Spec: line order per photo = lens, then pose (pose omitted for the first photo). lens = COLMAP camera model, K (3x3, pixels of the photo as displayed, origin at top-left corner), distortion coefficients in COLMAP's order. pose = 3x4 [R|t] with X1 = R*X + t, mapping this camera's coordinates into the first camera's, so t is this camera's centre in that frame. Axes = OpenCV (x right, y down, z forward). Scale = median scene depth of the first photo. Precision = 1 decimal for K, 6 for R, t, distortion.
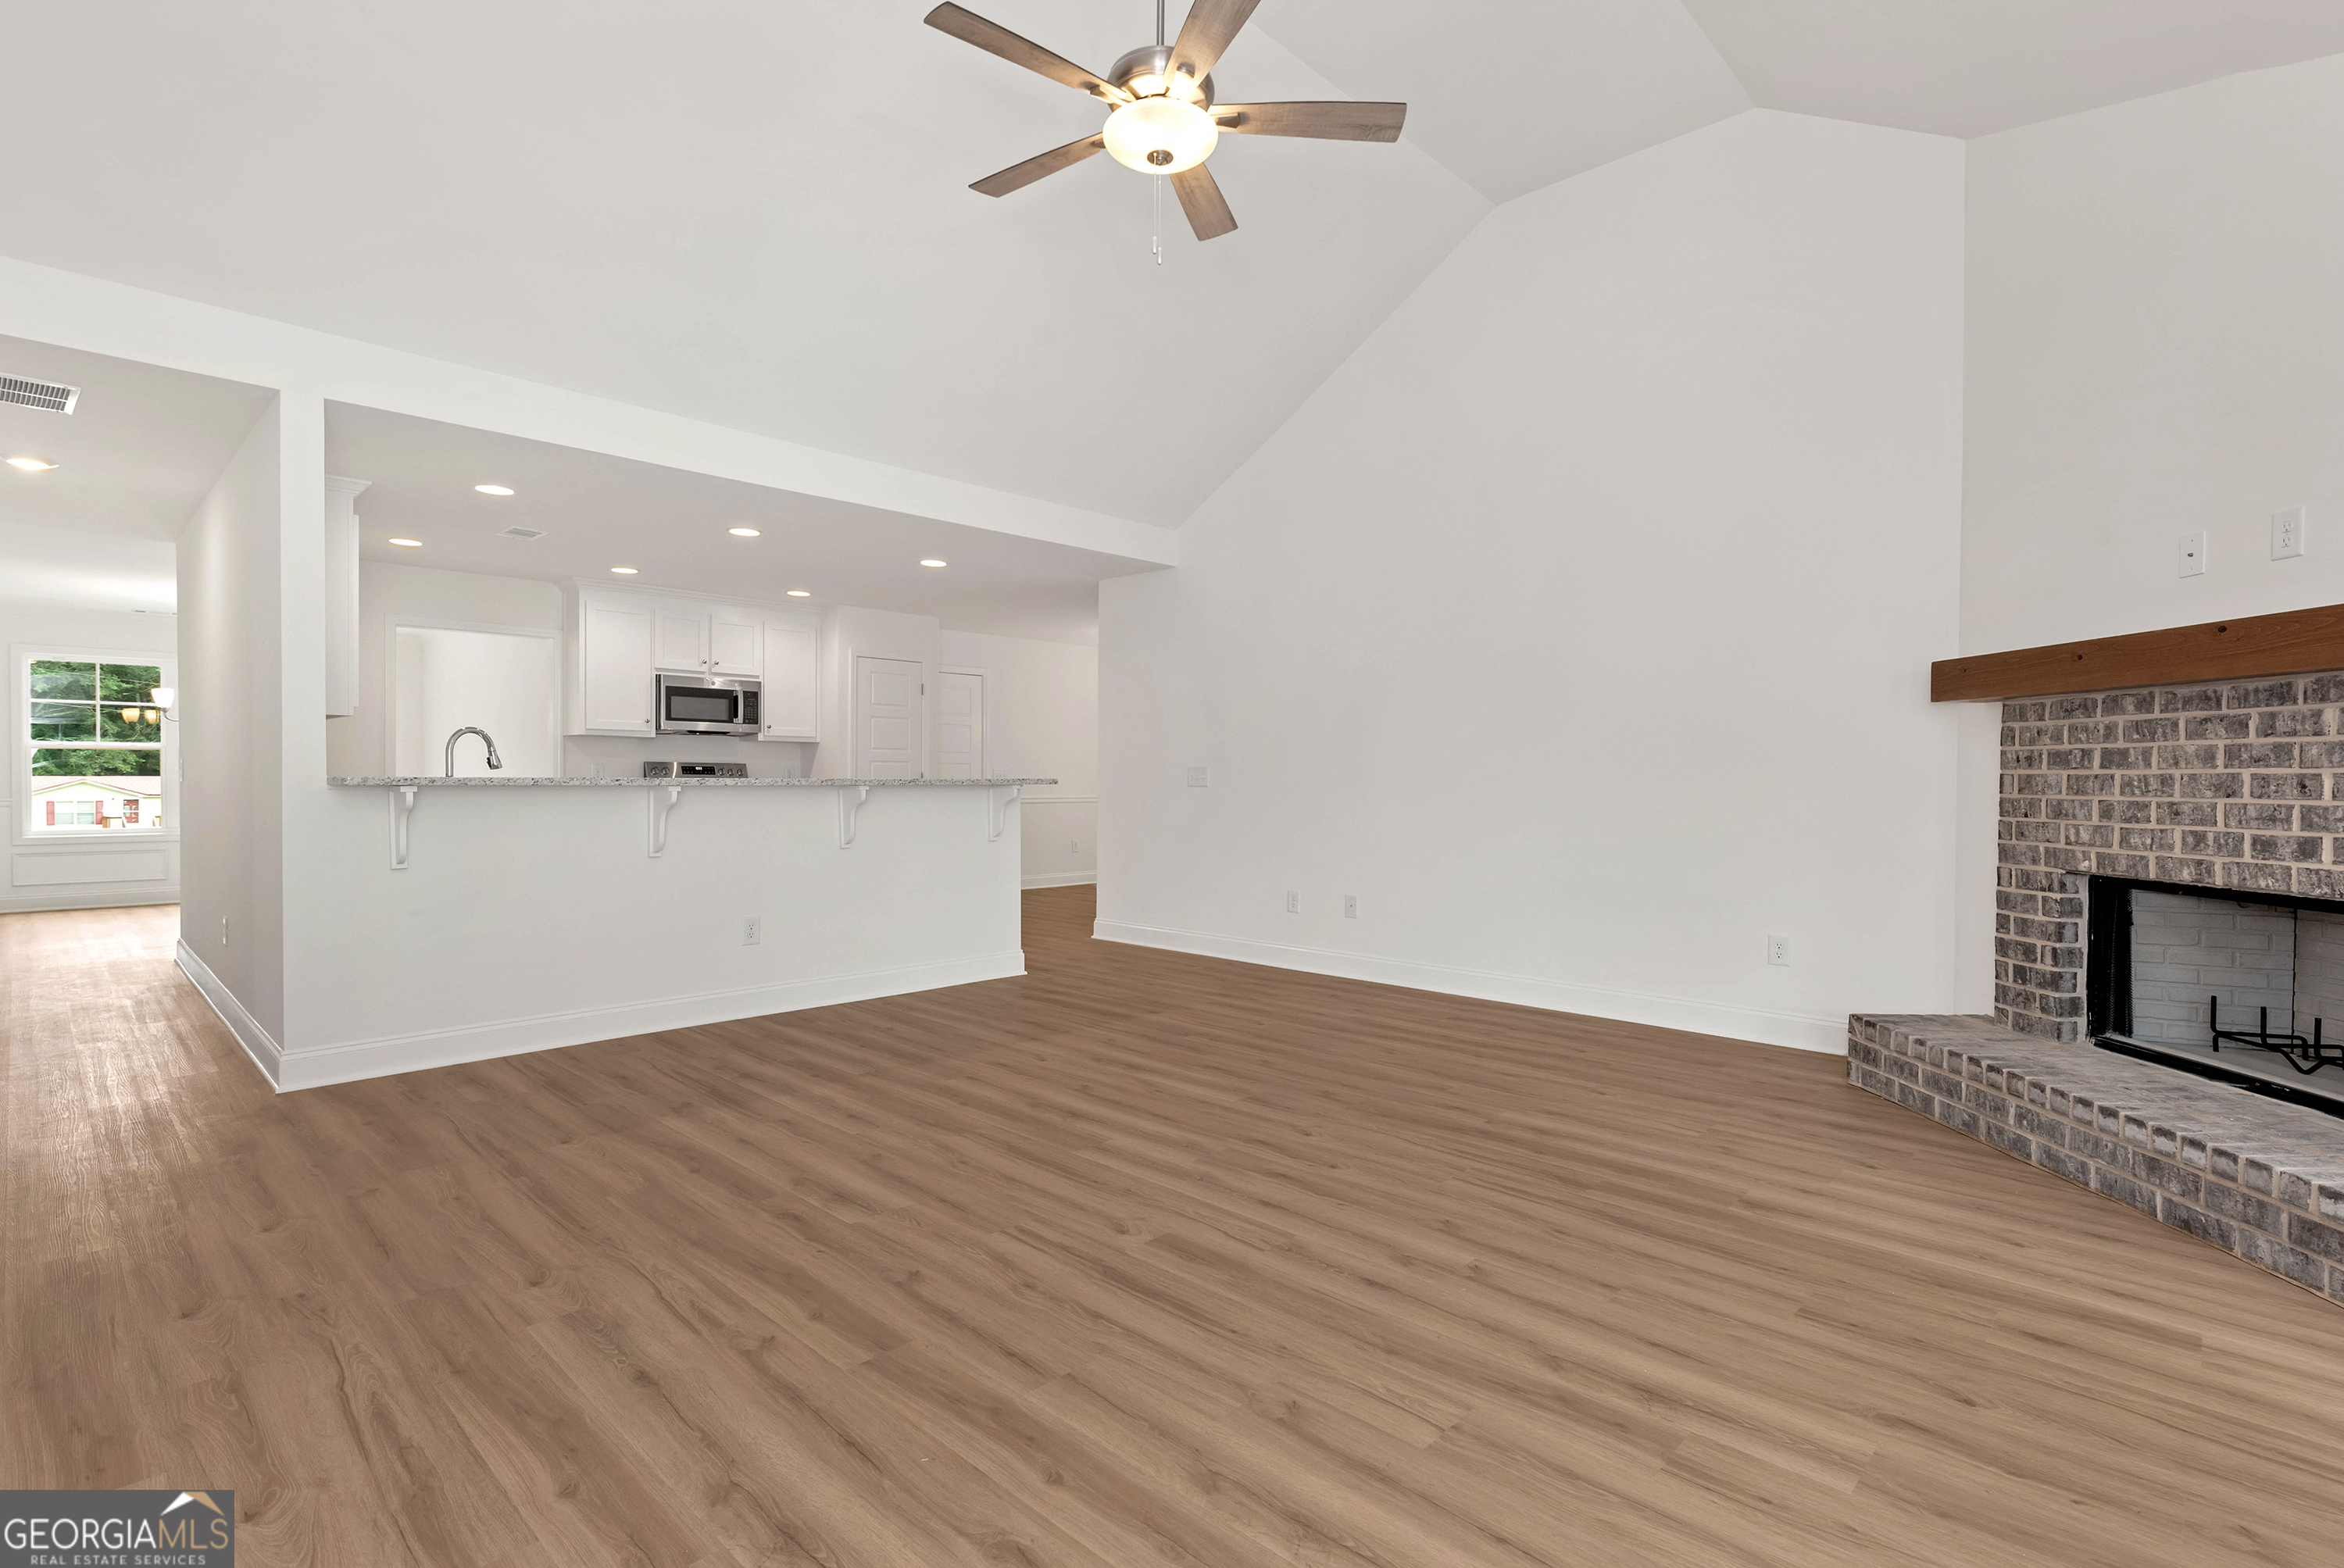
lens RADIAL K [[1104.5, 0, 1172.0], [0, 1104.5, 784.0], [0, 0, 1]] dist [-0.001792, -0.000249]
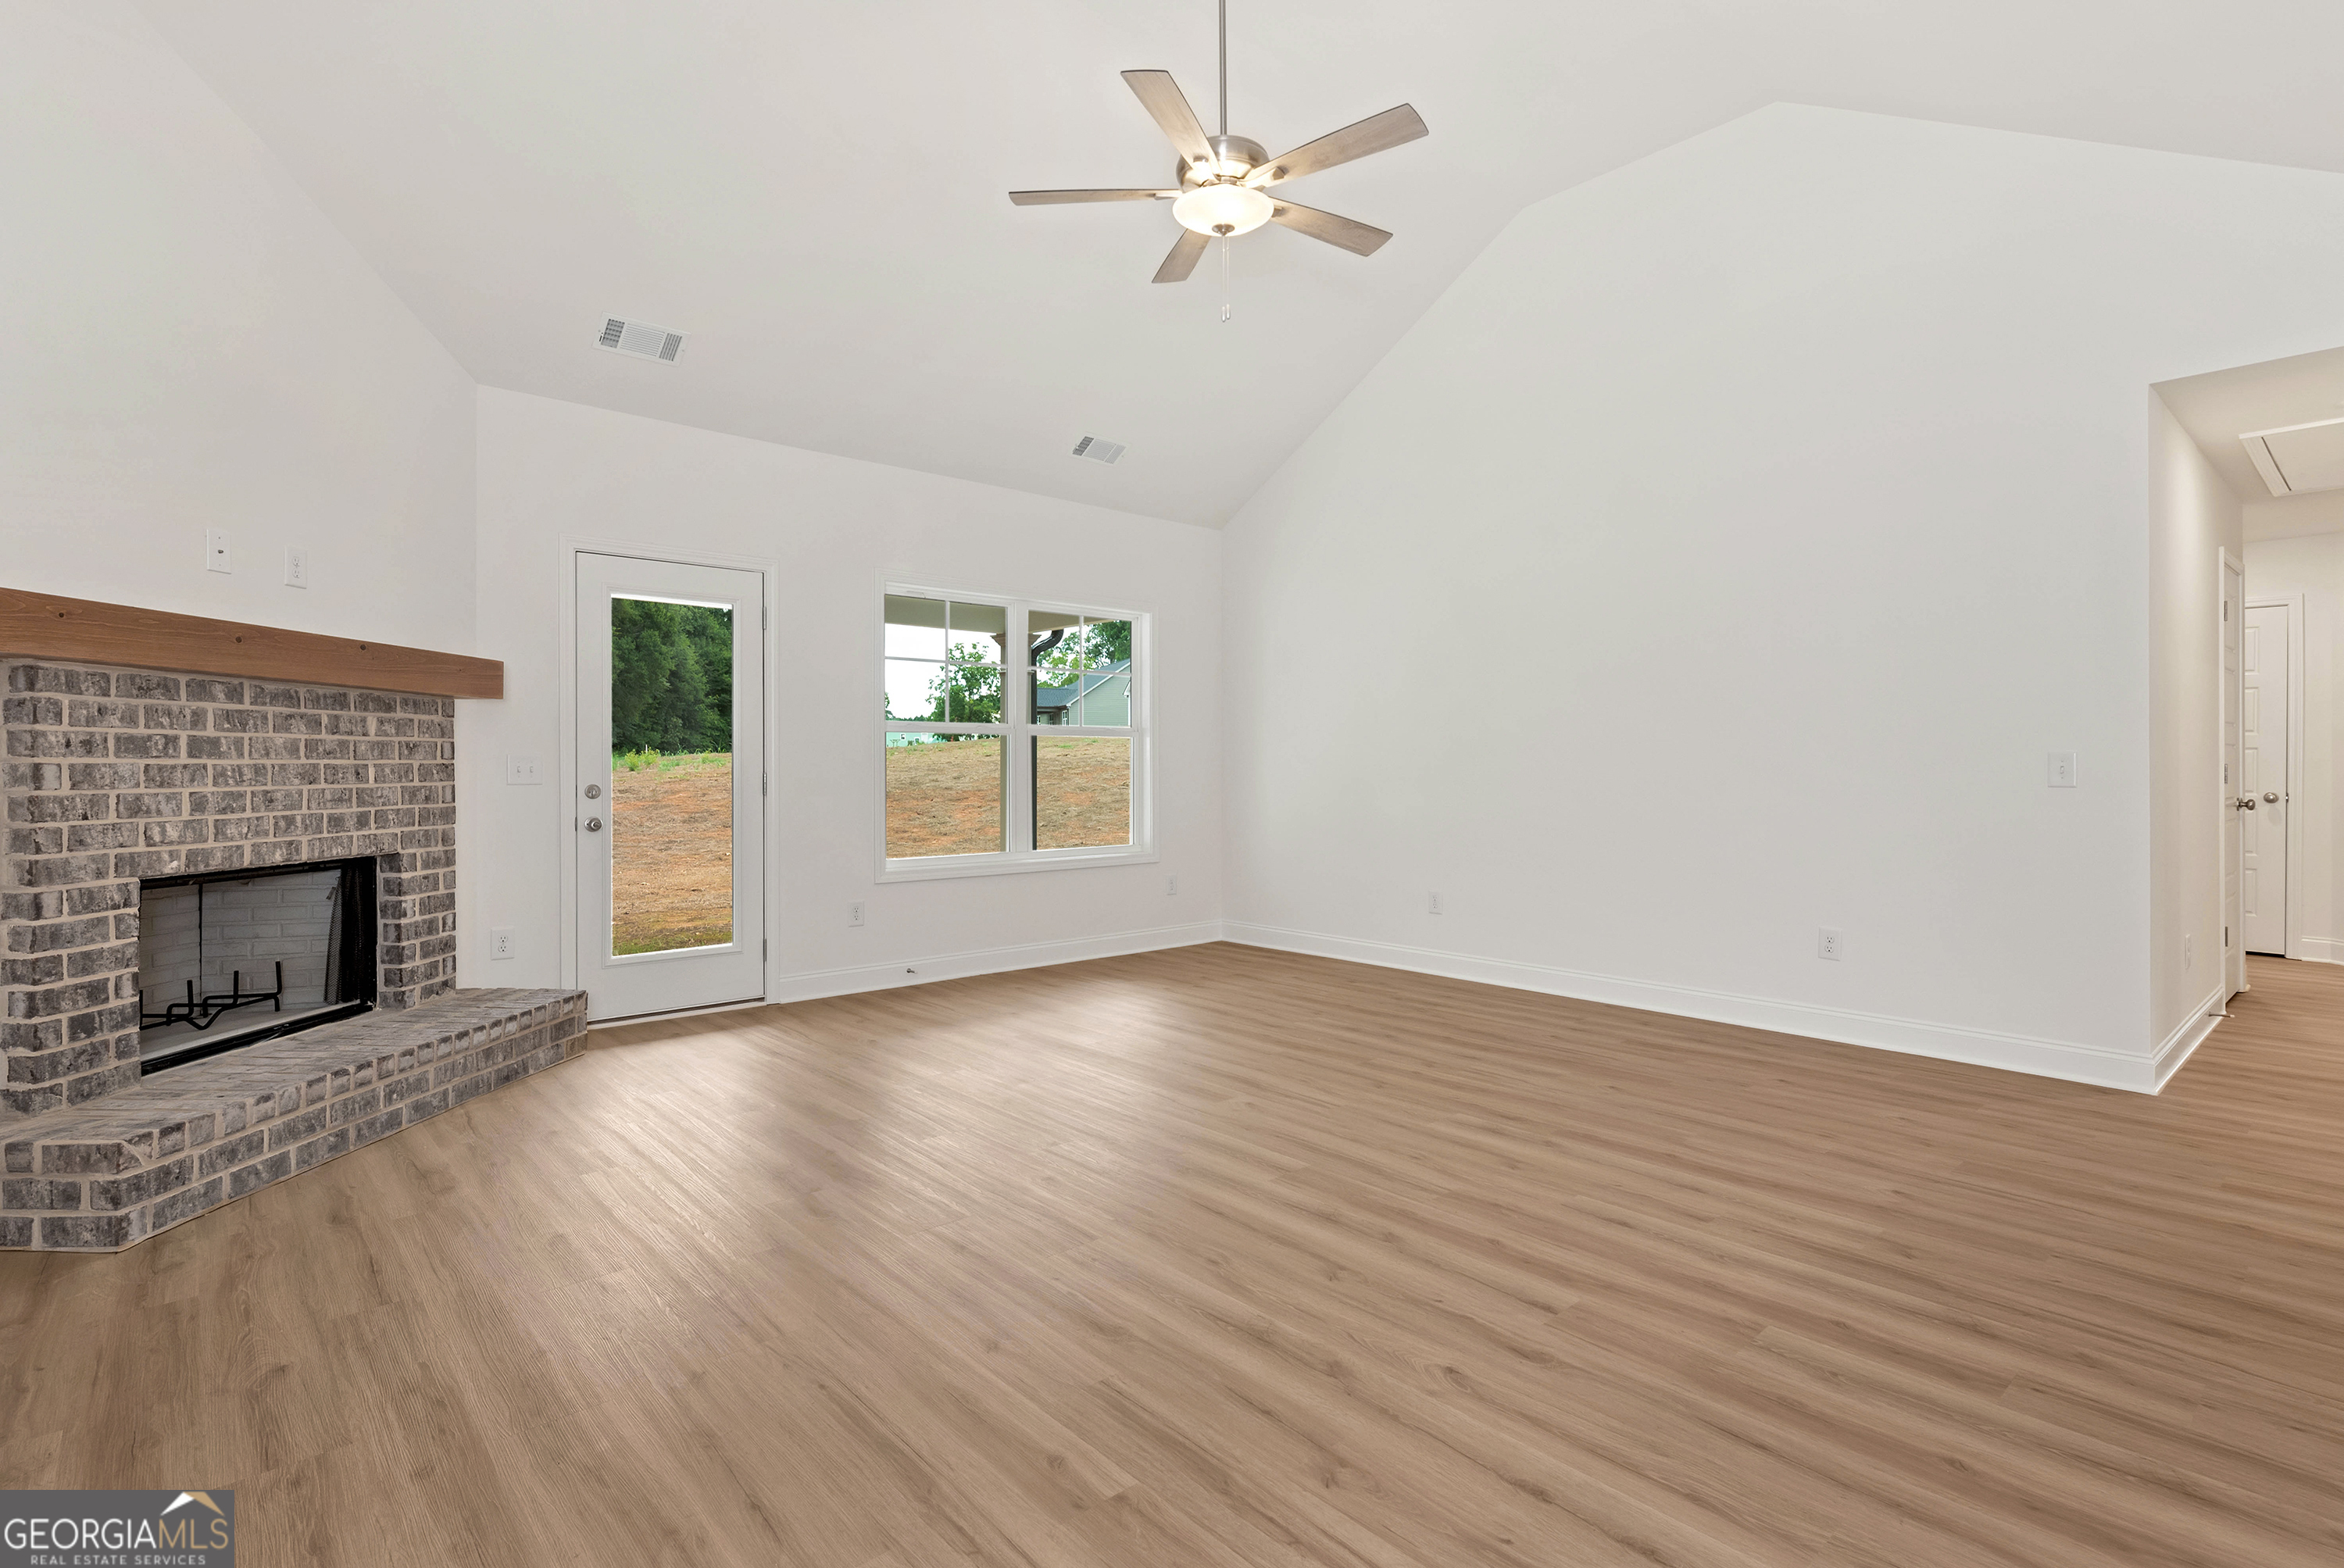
lens RADIAL K [[1104.5, 0, 1172.0], [0, 1104.5, 784.0], [0, 0, 1]] dist [-0.001792, -0.000249]
pose [[-0.997256, -0.005068, 0.073858, -0.039080], [-0.003316, 0.999711, 0.023825, -0.016964], [-0.073957, 0.023514, -0.996984, 1.884840]]
